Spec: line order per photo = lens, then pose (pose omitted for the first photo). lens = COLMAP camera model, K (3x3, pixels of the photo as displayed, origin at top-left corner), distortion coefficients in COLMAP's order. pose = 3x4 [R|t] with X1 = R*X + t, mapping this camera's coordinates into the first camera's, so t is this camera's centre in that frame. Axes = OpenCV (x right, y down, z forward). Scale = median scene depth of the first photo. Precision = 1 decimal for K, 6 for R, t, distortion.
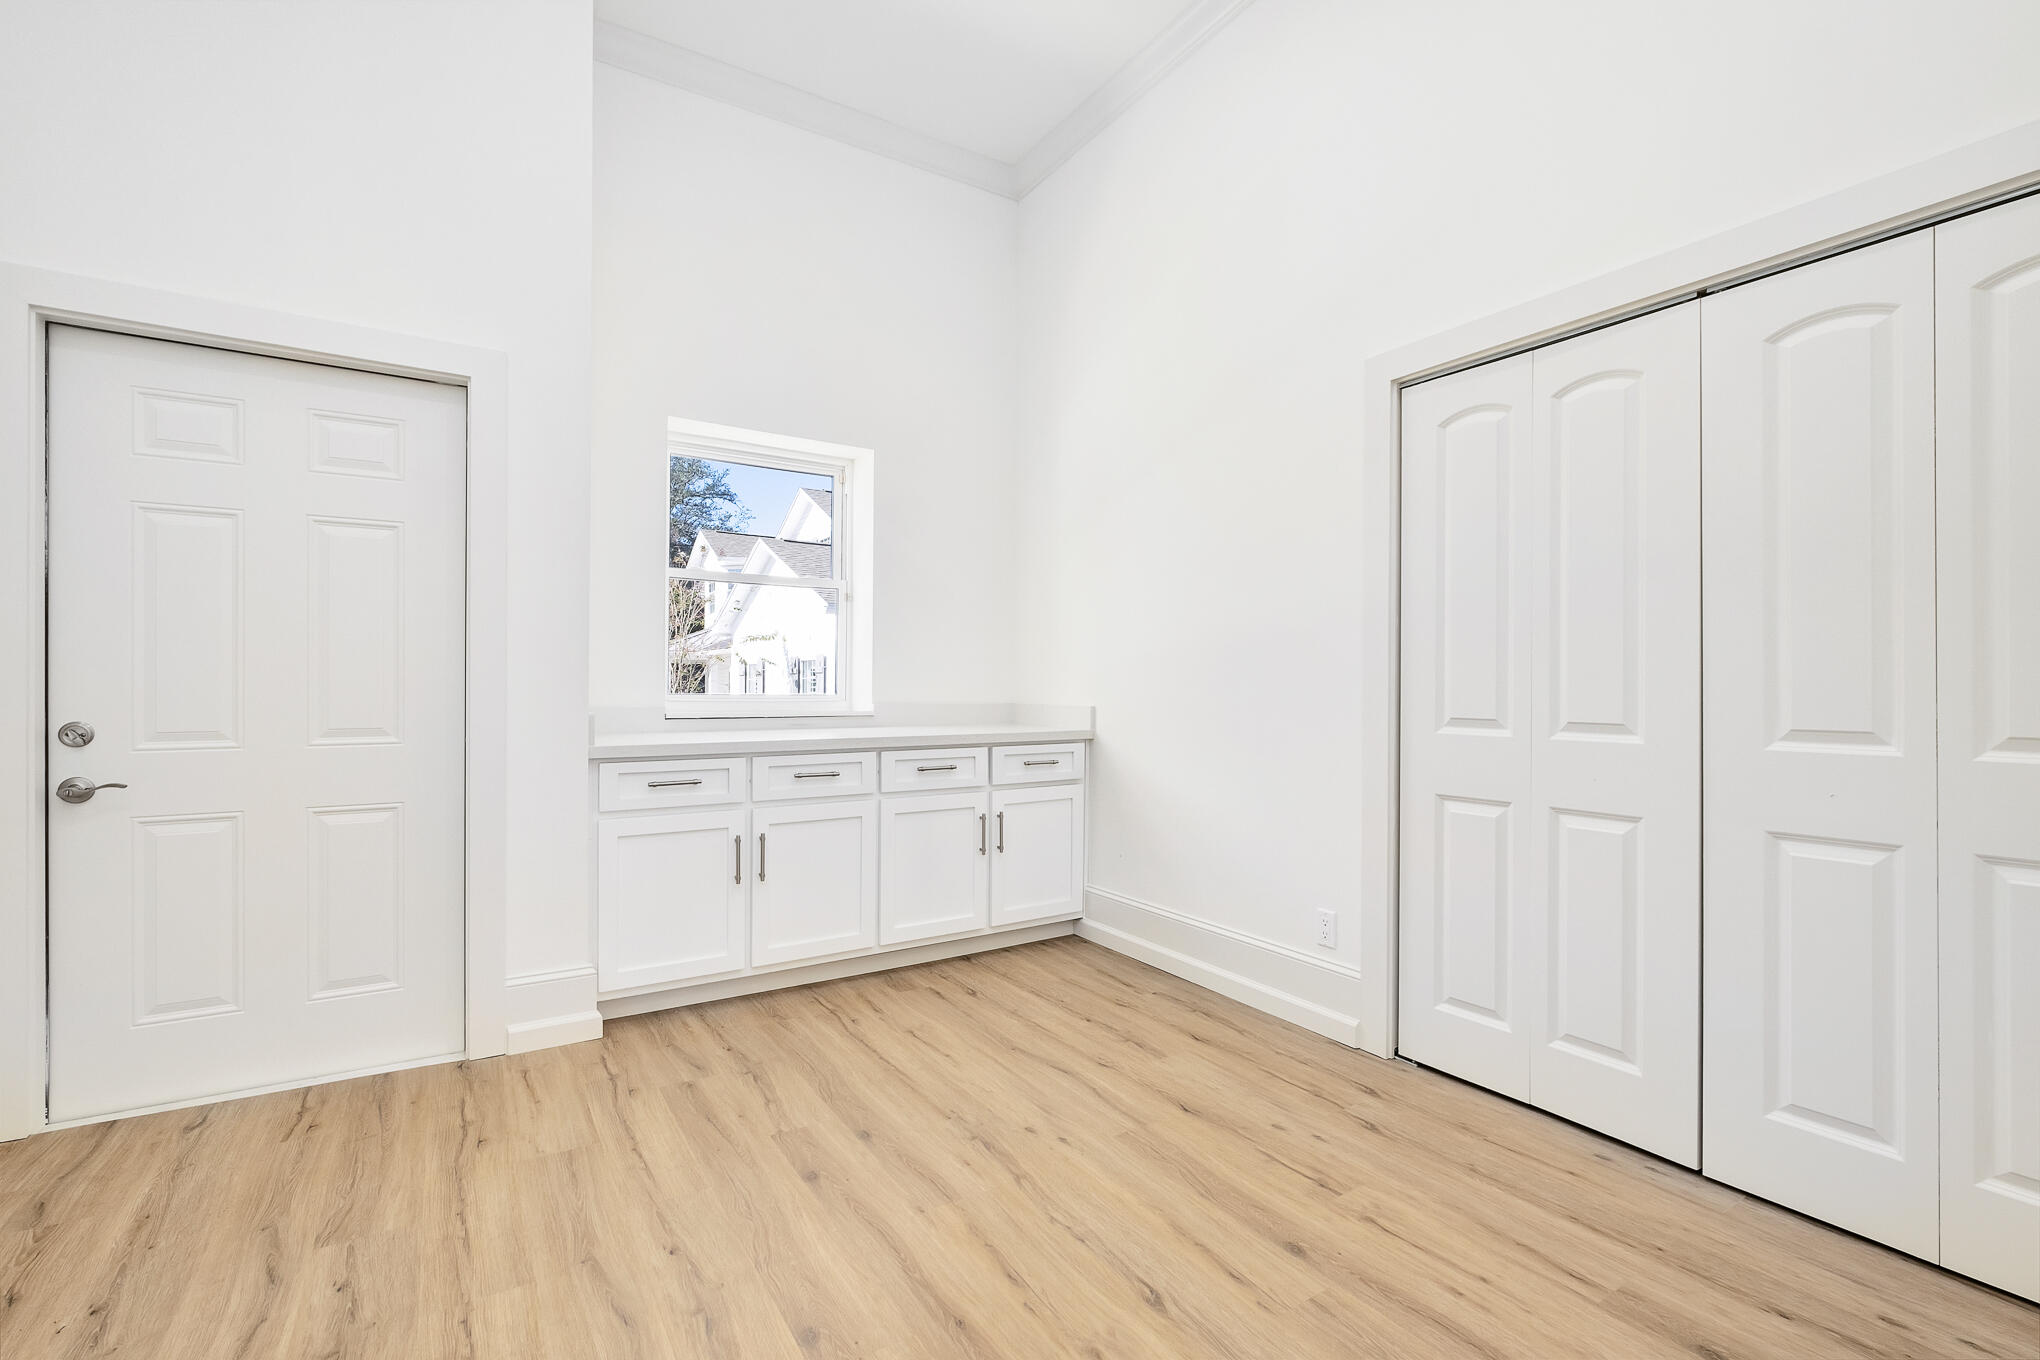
lens RADIAL K [[893.8, 0, 1015.3], [0, 893.8, 682.9], [0, 0, 1]] dist [-0.001944, 0.000088]
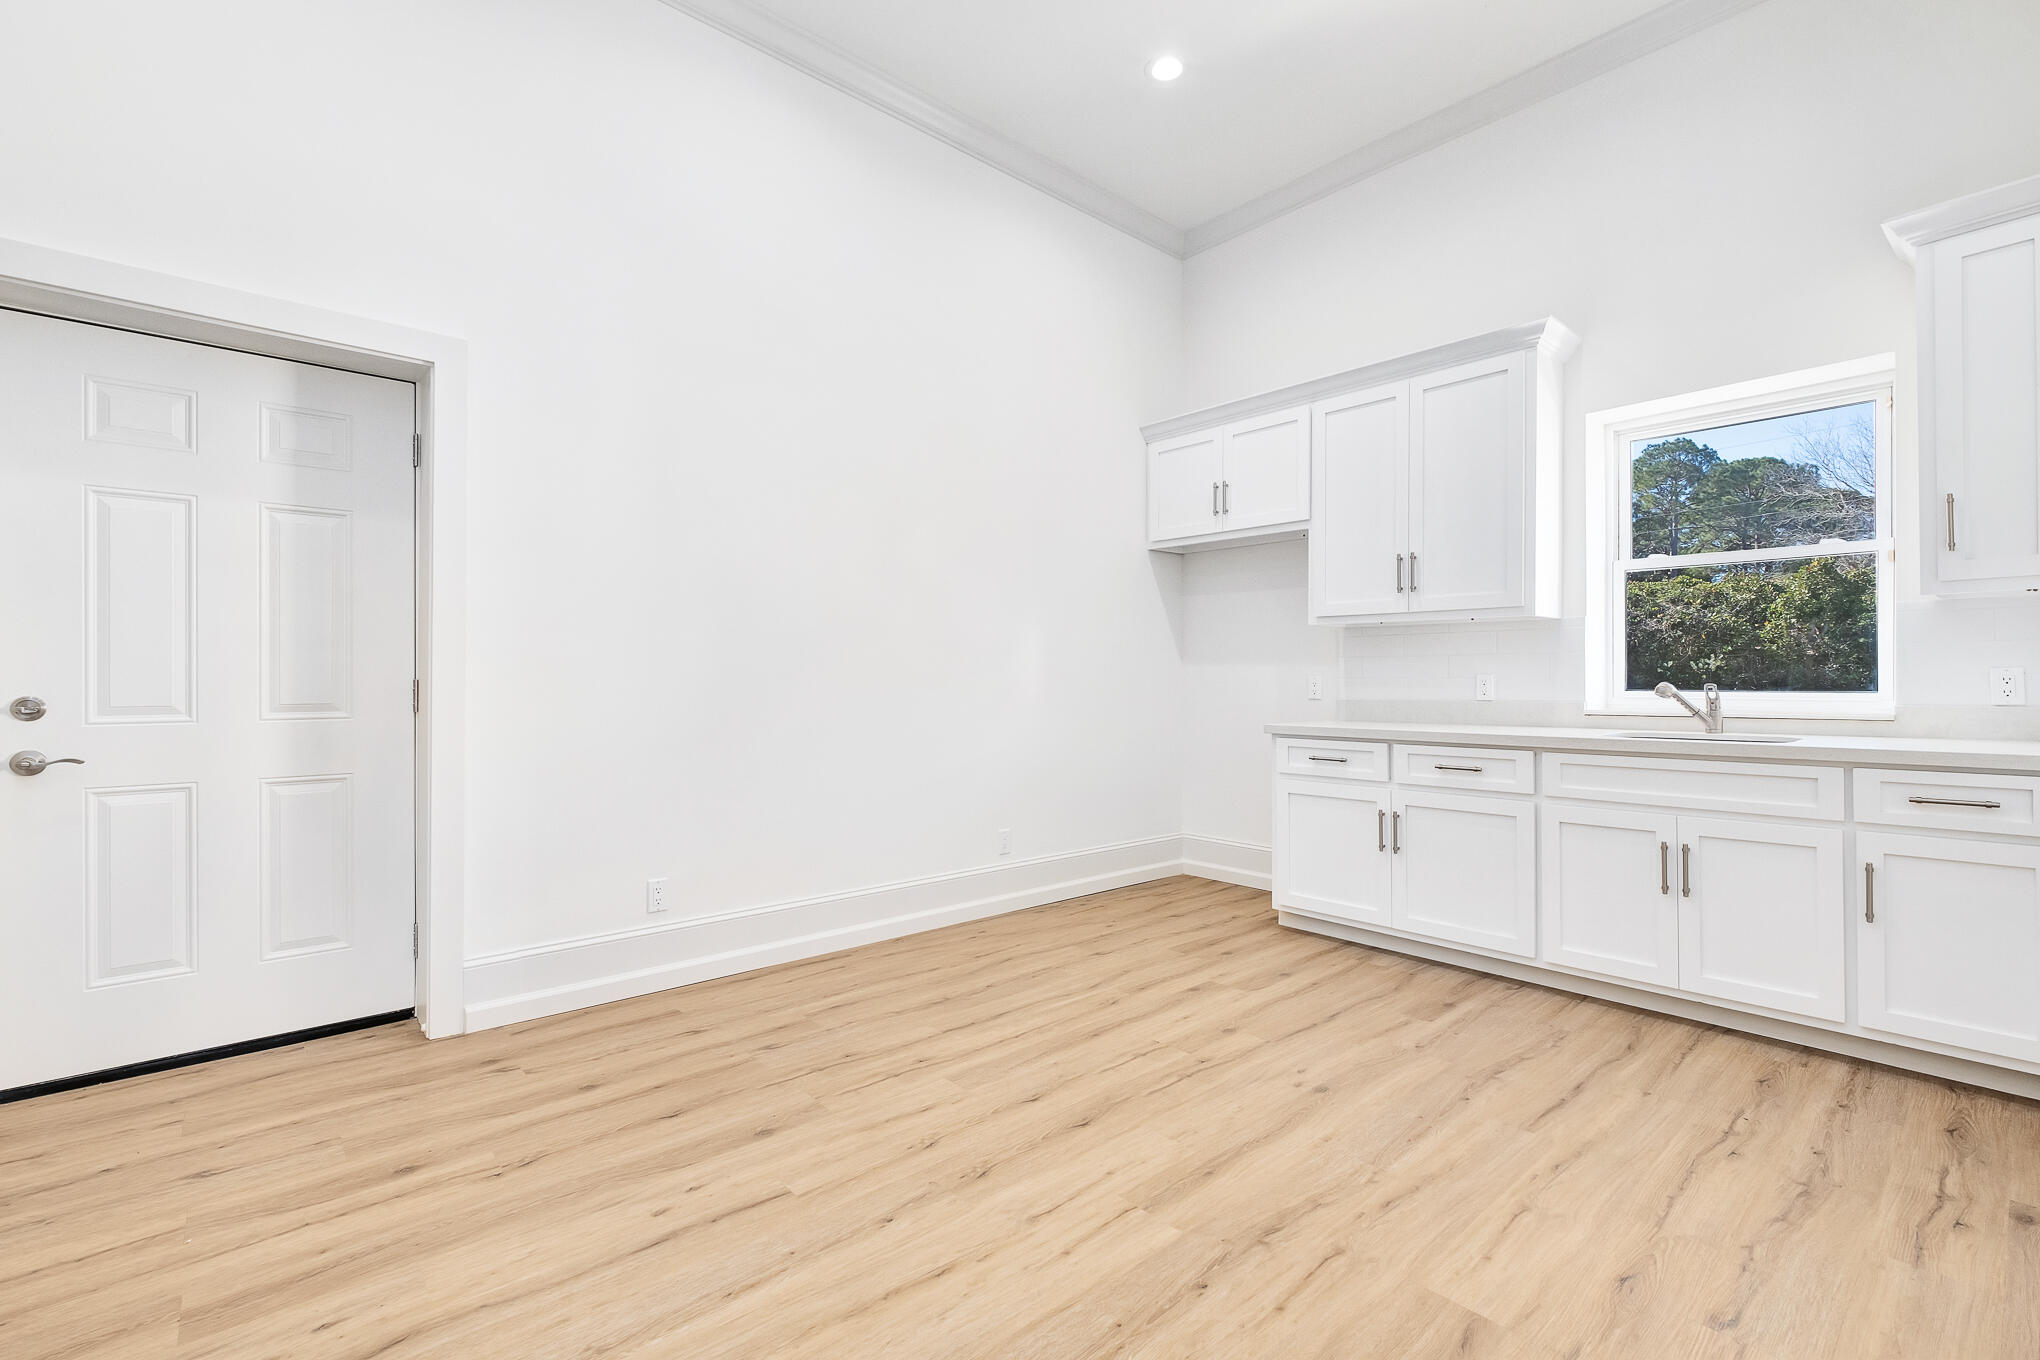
lens RADIAL K [[893.8, 0, 1016.7], [0, 893.8, 679.4], [0, 0, 1]] dist [-0.001944, 0.000088]
pose [[0.180333, 0.002852, -0.983602, 0.609489], [0.010402, 0.999934, 0.004806, -0.009408], [0.983551, -0.011098, 0.180291, 0.255128]]
